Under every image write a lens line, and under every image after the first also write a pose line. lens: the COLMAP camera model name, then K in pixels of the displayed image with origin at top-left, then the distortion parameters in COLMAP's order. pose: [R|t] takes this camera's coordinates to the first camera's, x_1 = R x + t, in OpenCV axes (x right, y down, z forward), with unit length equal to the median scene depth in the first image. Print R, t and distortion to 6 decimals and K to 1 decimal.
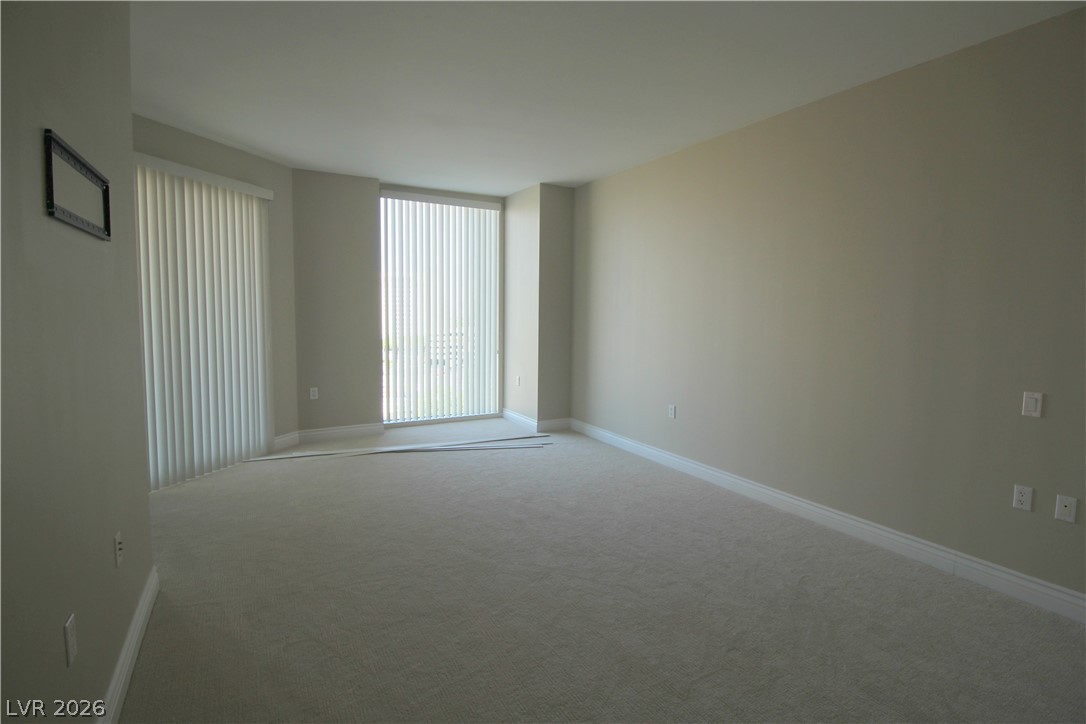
lens RADIAL K [[538.2, 0, 542.8], [0, 538.2, 352.7], [0, 0, 1]] dist [-0.002825, -0.000428]
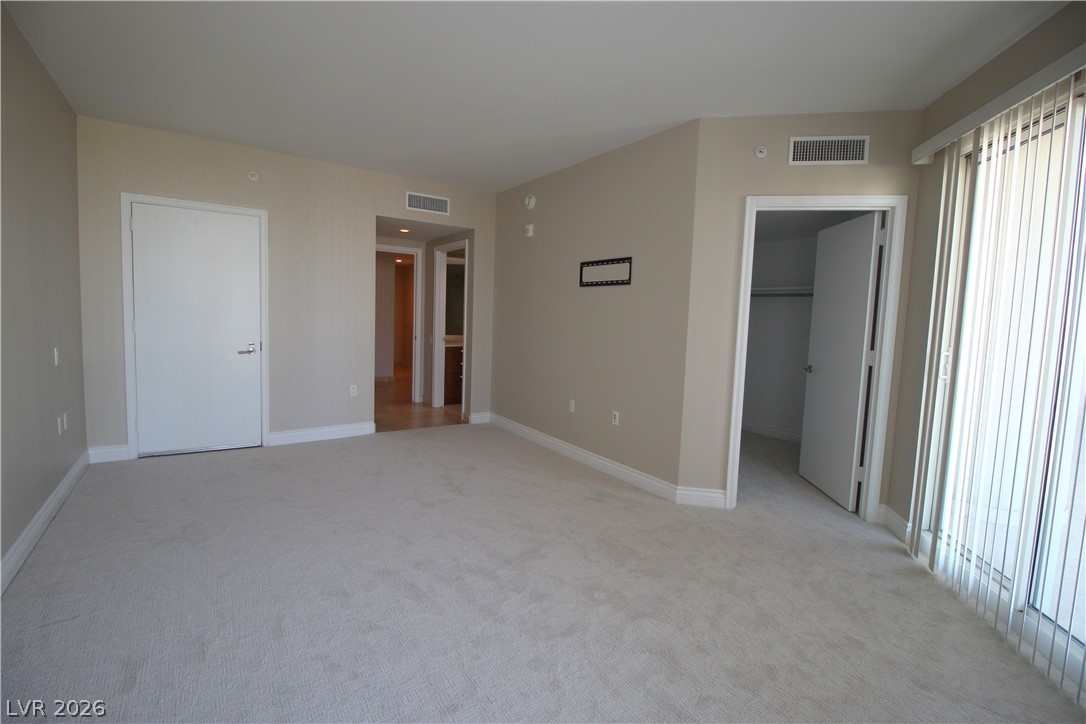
lens RADIAL K [[503.4, 0, 545.8], [0, 503.4, 351.5], [0, 0, 1]] dist [-0.006186, -0.006904]
pose [[-0.993627, -0.042906, -0.104232, -0.102895], [-0.058331, 0.986997, 0.149780, -0.089409], [0.096450, 0.154906, -0.983210, 1.208448]]
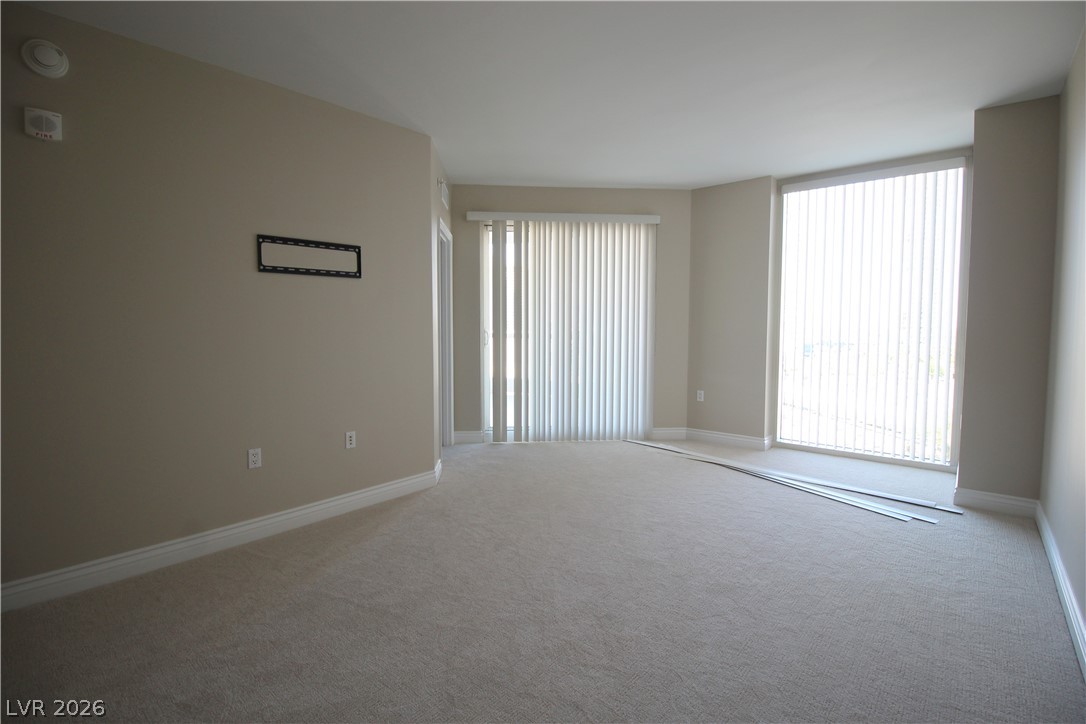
lens RADIAL K [[503.4, 0, 545.8], [0, 503.4, 351.5], [0, 0, 1]] dist [-0.006186, -0.006904]
pose [[0.354681, 0.043685, -0.933966, 0.431437], [-0.068748, 0.997422, 0.020545, -0.012530], [0.932457, 0.056921, 0.356770, 0.392274]]
